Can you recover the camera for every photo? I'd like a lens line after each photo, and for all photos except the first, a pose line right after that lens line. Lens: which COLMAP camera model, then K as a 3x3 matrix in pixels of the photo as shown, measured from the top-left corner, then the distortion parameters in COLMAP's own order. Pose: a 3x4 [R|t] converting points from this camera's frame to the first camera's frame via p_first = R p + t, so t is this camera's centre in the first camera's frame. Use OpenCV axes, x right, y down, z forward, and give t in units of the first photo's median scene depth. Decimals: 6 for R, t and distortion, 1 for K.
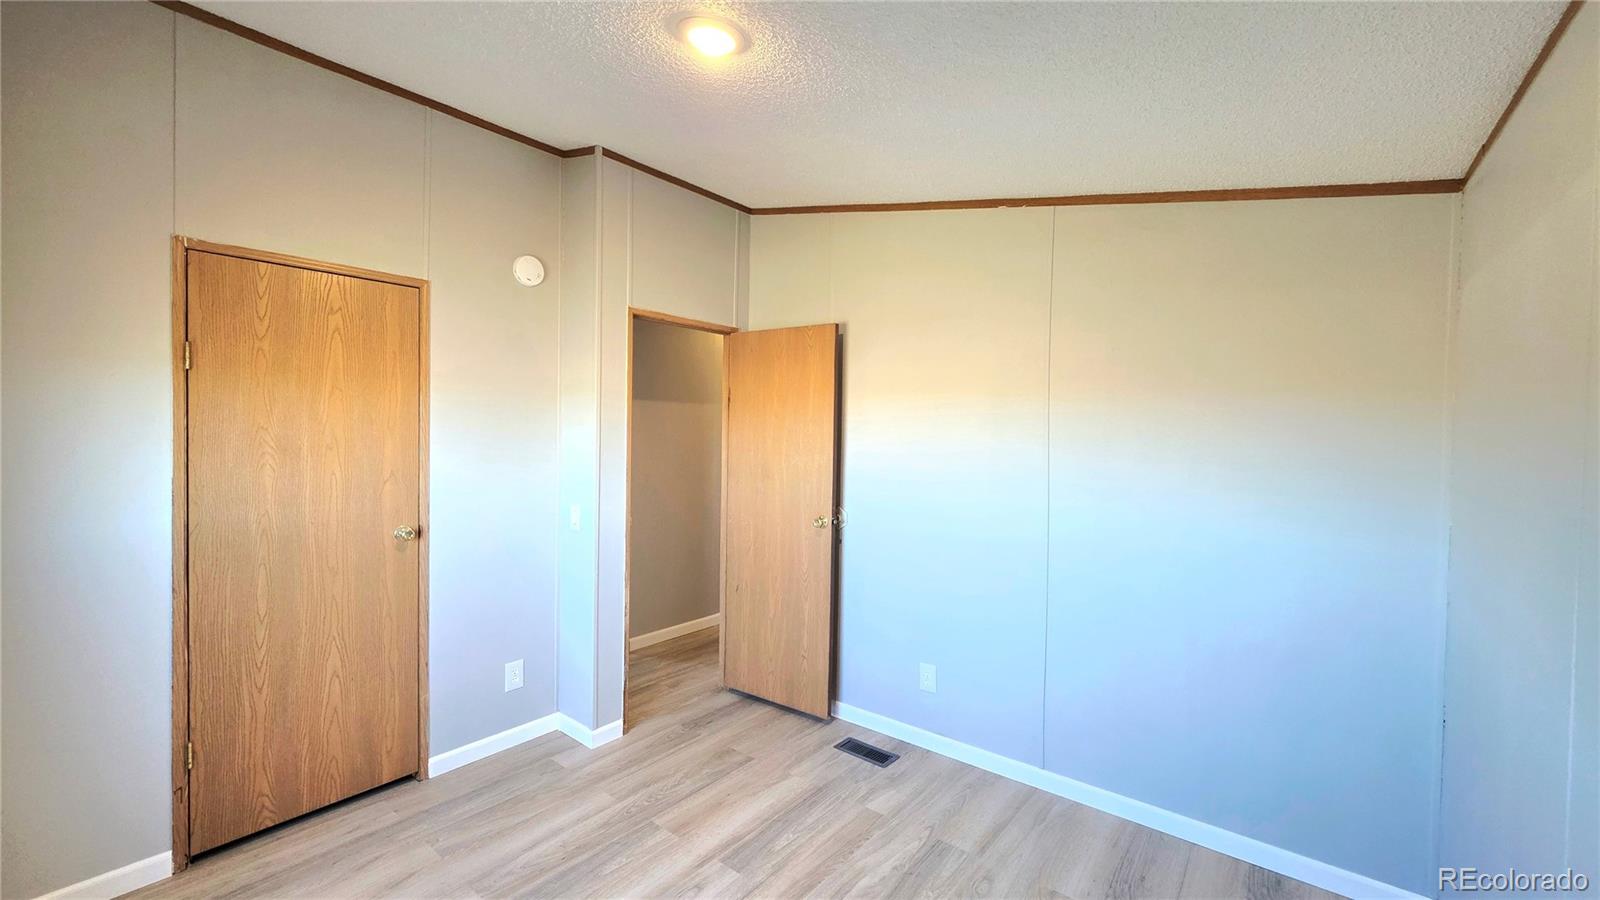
lens RADIAL K [[638.4, 0, 796.5], [0, 638.4, 450.7], [0, 0, 1]] dist [0.002174, -0.000652]
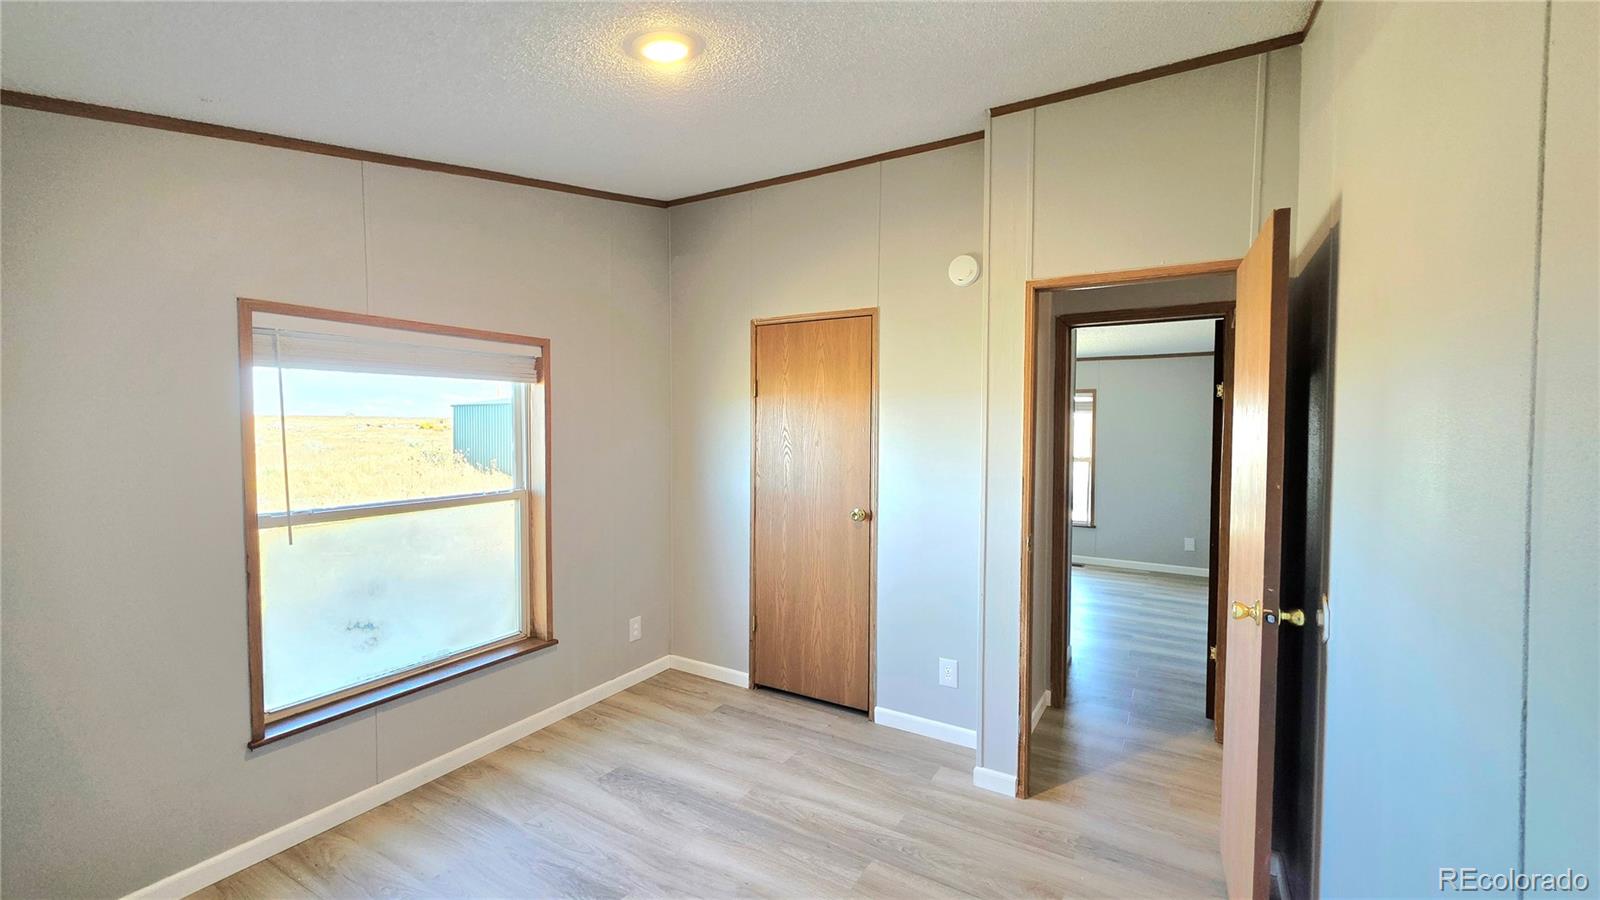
lens RADIAL K [[638.4, 0, 797.5], [0, 638.4, 445.1], [0, 0, 1]] dist [0.002174, -0.000652]
pose [[0.138871, 0.017109, -0.990163, 0.639855], [-0.029051, 0.999491, 0.013196, -0.020484], [0.989884, 0.026933, 0.139298, 0.742736]]
